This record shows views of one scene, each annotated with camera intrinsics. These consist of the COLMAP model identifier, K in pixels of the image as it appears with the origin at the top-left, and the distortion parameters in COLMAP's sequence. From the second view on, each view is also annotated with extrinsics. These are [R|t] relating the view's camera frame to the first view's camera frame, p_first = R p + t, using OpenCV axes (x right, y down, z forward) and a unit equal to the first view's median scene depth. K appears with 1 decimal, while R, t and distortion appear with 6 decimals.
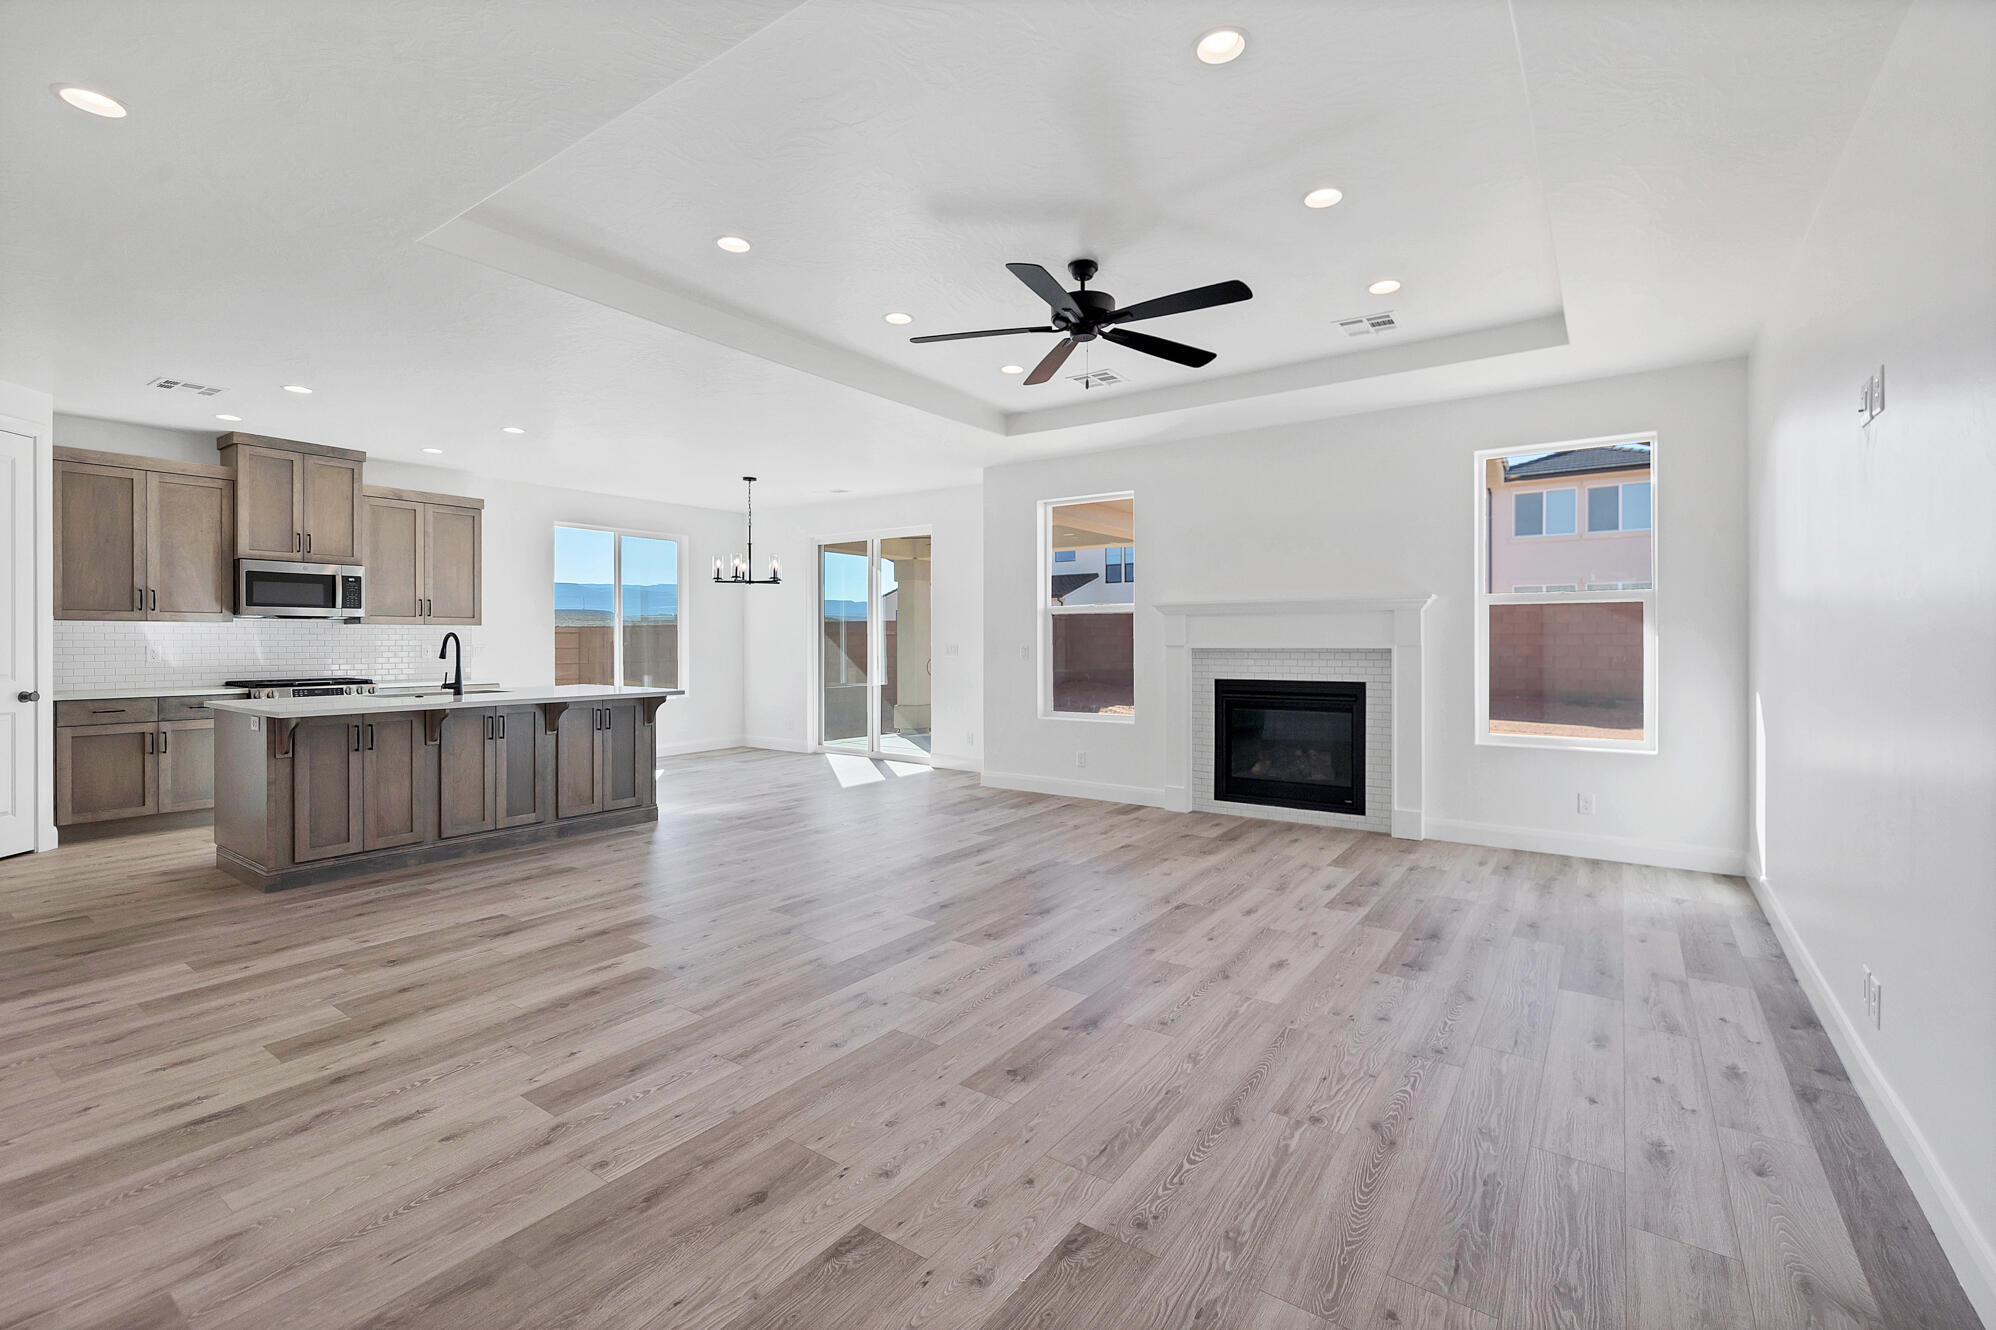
lens RADIAL K [[873.0, 0, 992.1], [0, 873.0, 640.6], [0, 0, 1]] dist [-0.000056, -0.000644]
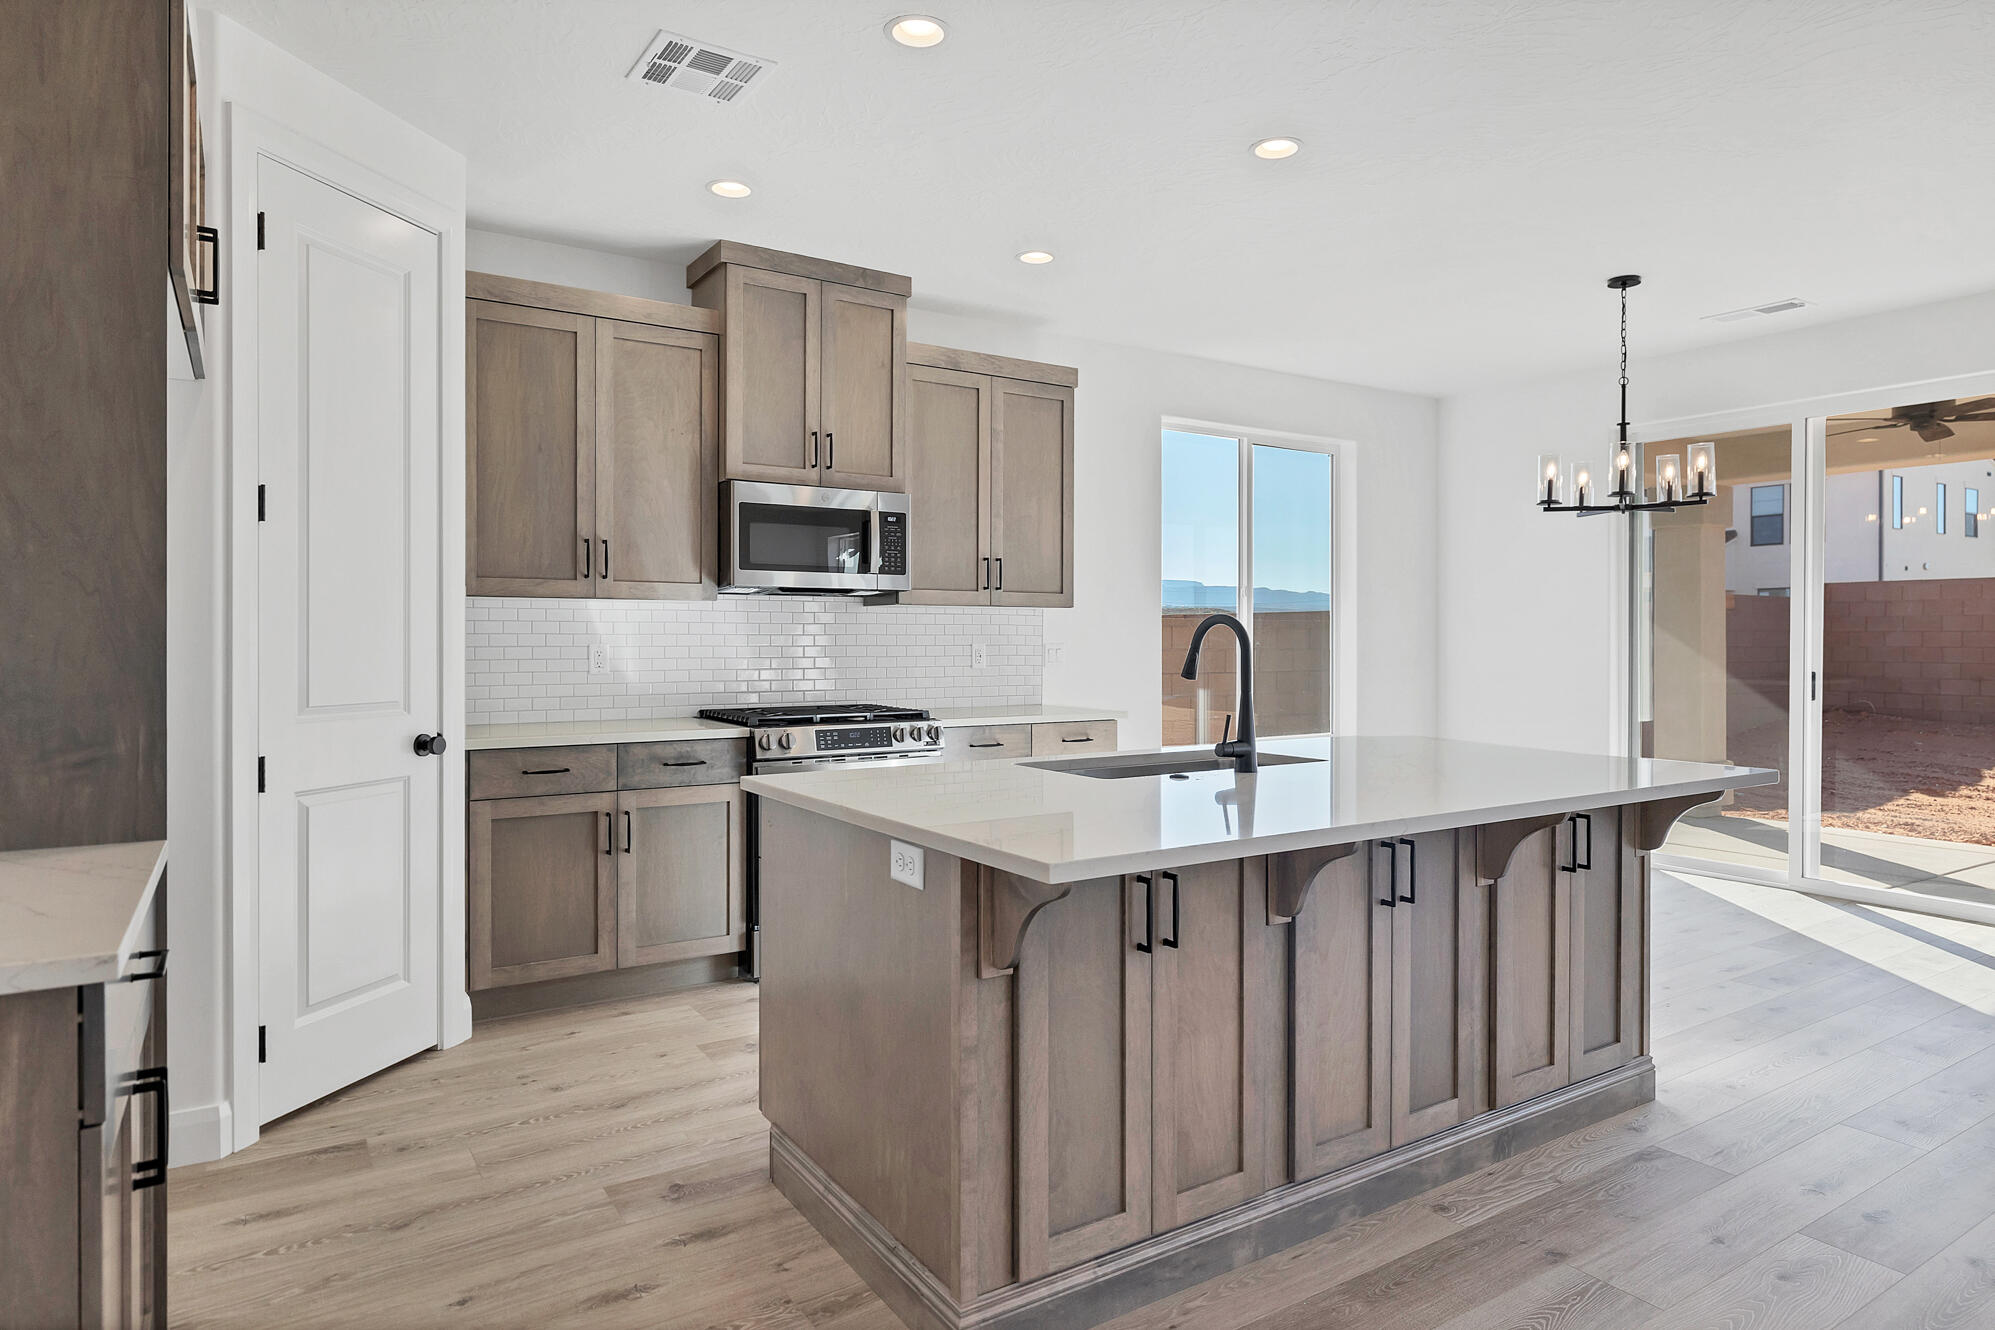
lens RADIAL K [[1141.8, 0, 989.2], [0, 1141.8, 639.6], [0, 0, 1]] dist [-0.000879, 0.000193]
pose [[0.929121, 0.001815, -0.369772, -0.481226], [-0.002161, 0.999998, -0.000523, 0.002888], [0.369770, 0.001285, 0.929122, 0.434753]]
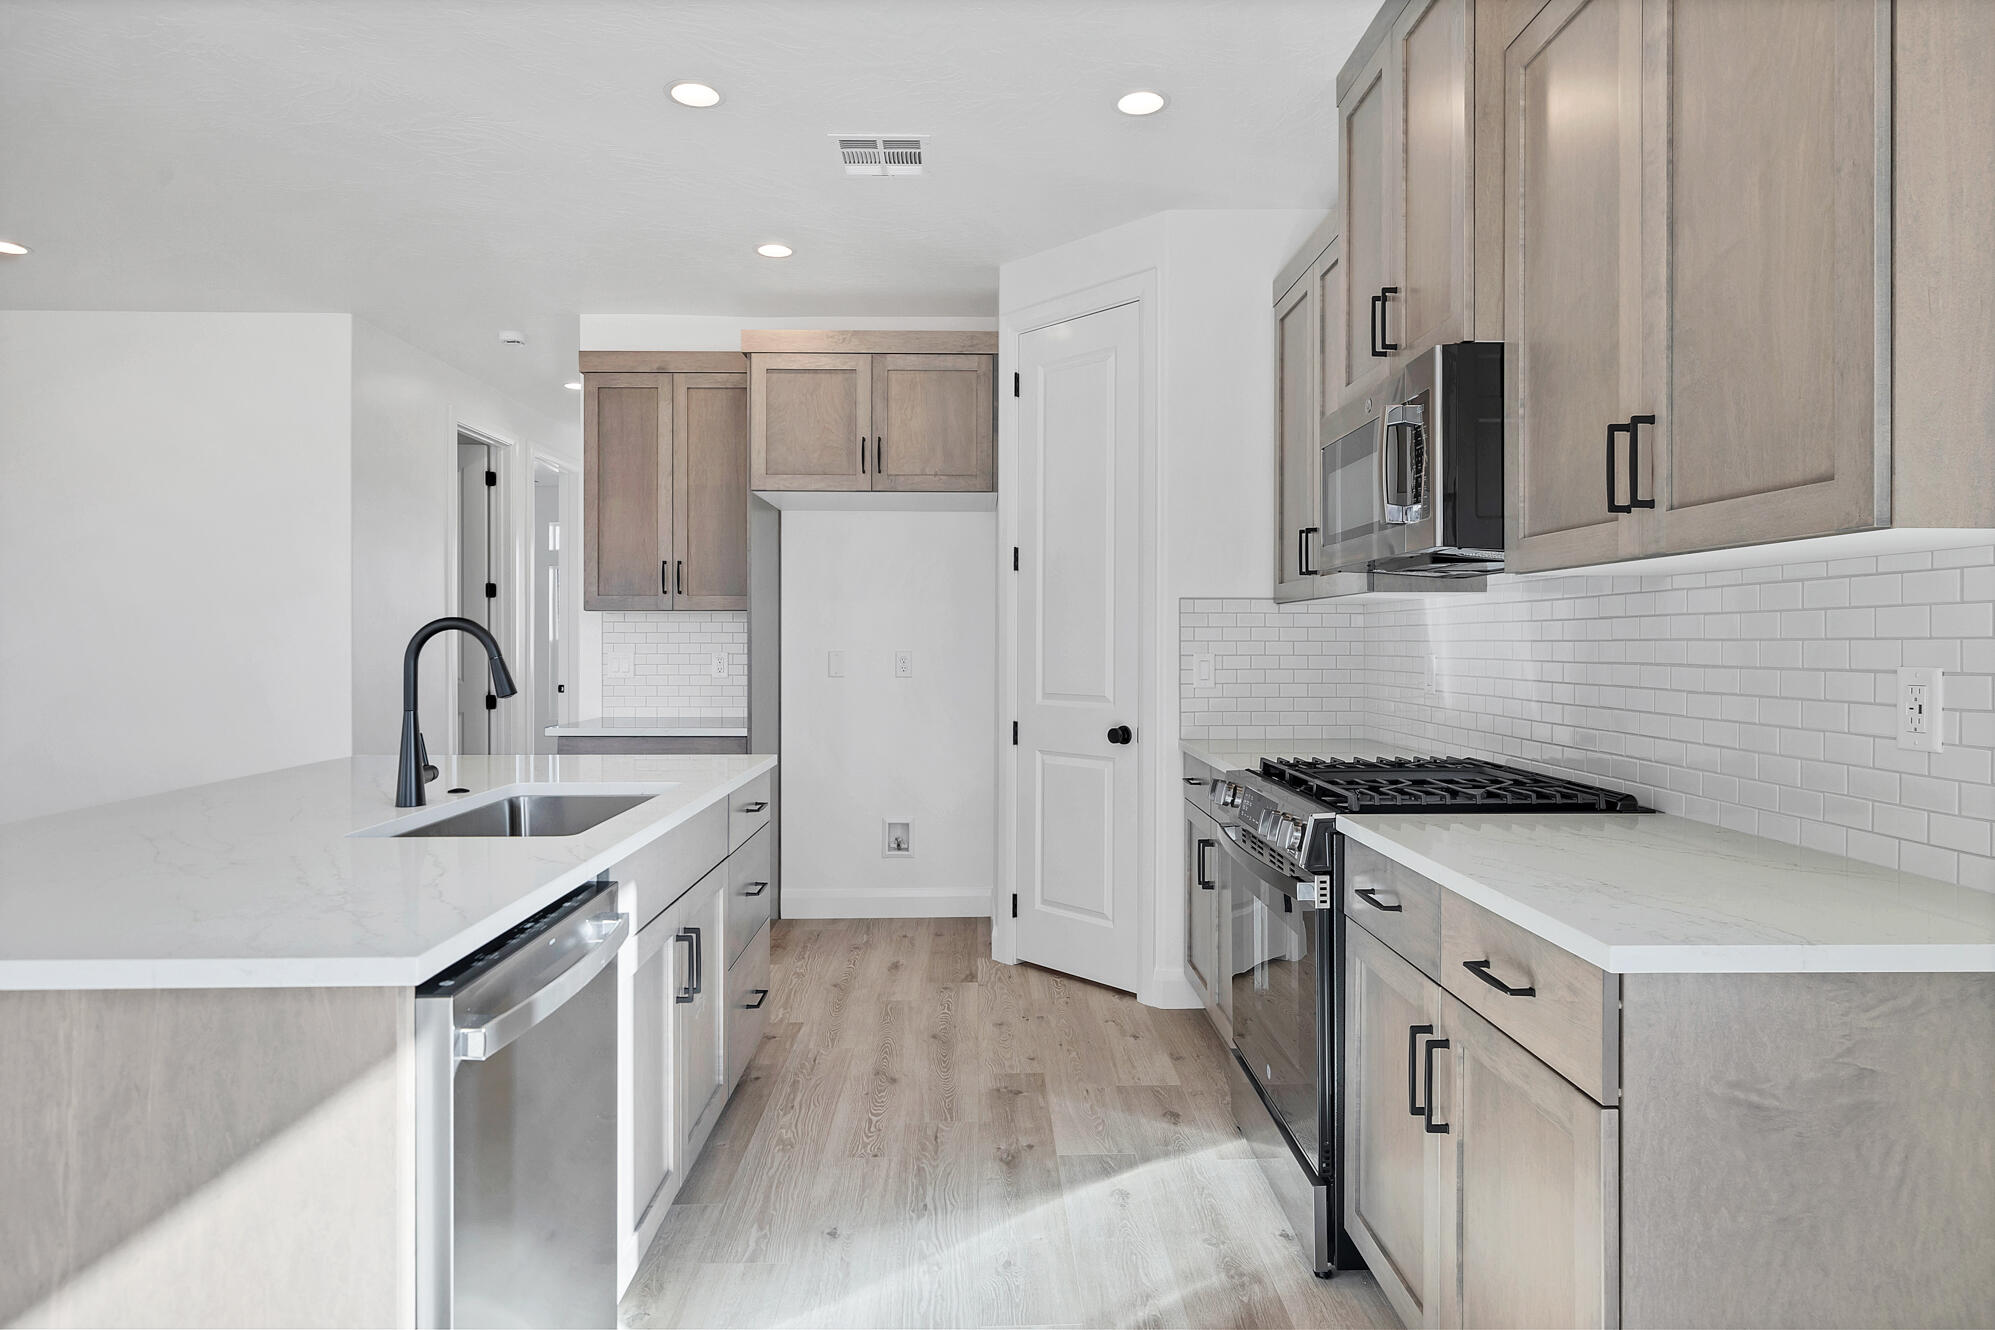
lens RADIAL K [[1122.0, 0, 1000.9], [0, 1122.0, 643.3], [0, 0, 1]] dist [0.000393, -0.000049]
pose [[-0.792154, -0.002705, -0.610315, -0.485310], [-0.004661, 0.999988, 0.001618, 0.000380], [0.610303, 0.004126, -0.792157, 1.344159]]
